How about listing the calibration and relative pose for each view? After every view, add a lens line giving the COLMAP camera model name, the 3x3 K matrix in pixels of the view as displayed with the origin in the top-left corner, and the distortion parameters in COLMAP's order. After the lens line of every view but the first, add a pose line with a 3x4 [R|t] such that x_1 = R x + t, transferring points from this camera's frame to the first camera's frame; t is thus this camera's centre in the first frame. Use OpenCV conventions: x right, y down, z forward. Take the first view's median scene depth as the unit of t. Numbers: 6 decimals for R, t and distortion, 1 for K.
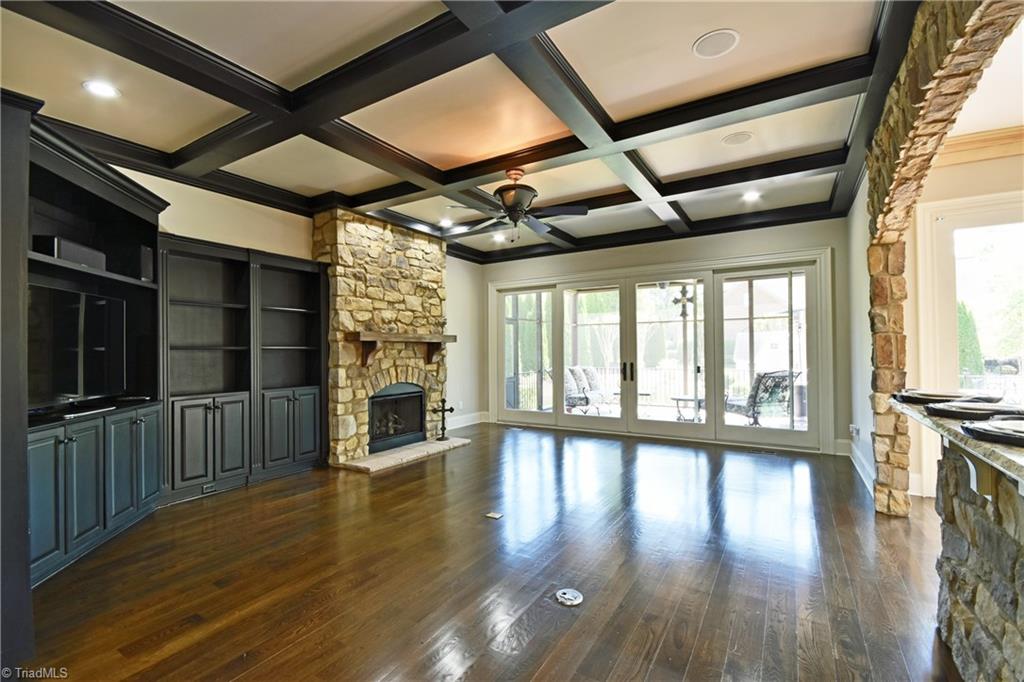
lens RADIAL K [[452.6, 0, 511.2], [0, 452.6, 346.1], [0, 0, 1]] dist [-0.004771, 0.000077]
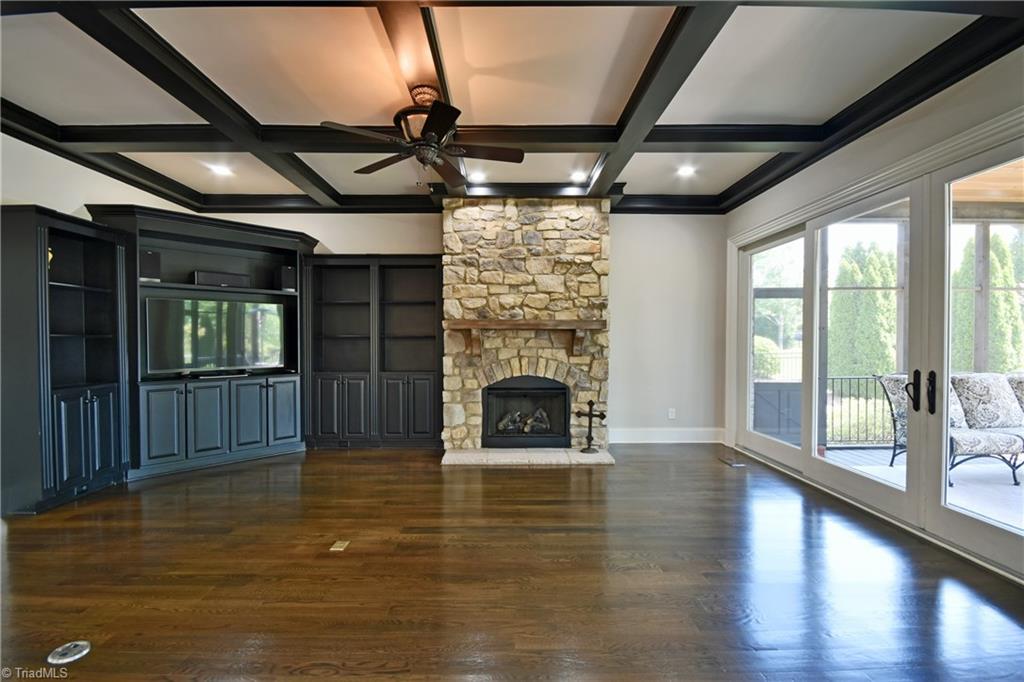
lens RADIAL K [[452.6, 0, 491.5], [0, 452.6, 342.8], [0, 0, 1]] dist [-0.004771, 0.000077]
pose [[0.530178, 0.016812, -0.847719, 0.480859], [0.004627, 0.999731, 0.022721, -0.003754], [0.847874, -0.015968, 0.529958, 0.491691]]
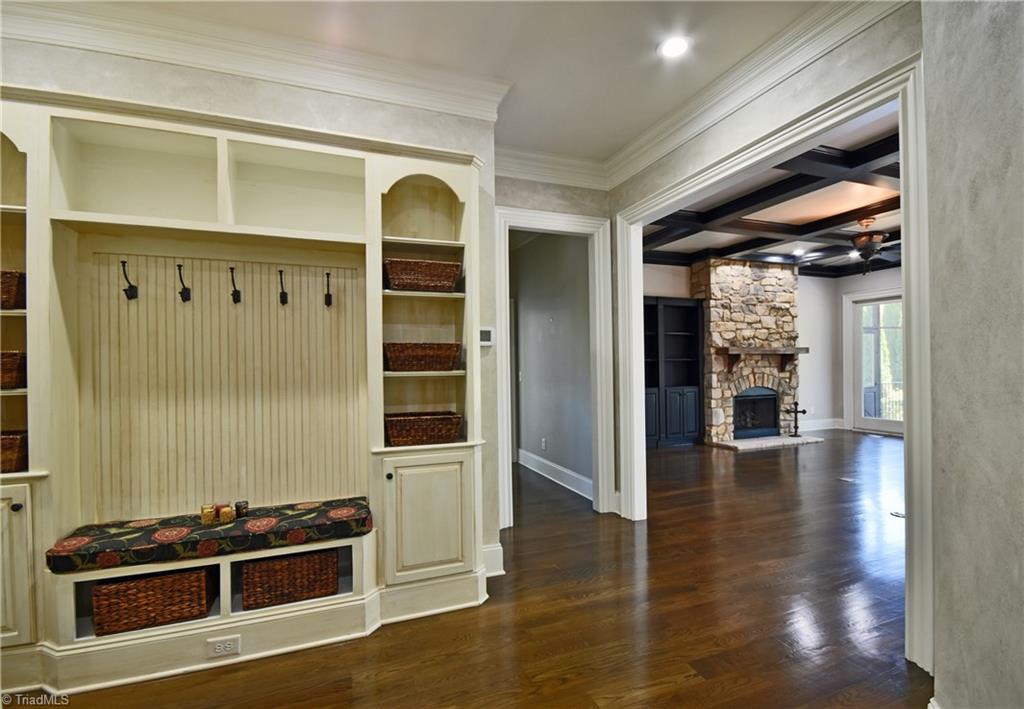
lens RADIAL K [[480.8, 0, 522.8], [0, 480.8, 368.3], [0, 0, 1]] dist [0.012154, 0.001197]
pose [[0.803201, 0.000140, -0.595709, 0.030025], [0.013256, 0.999748, 0.018108, -0.002664], [0.595561, -0.022442, 0.802997, -0.478387]]
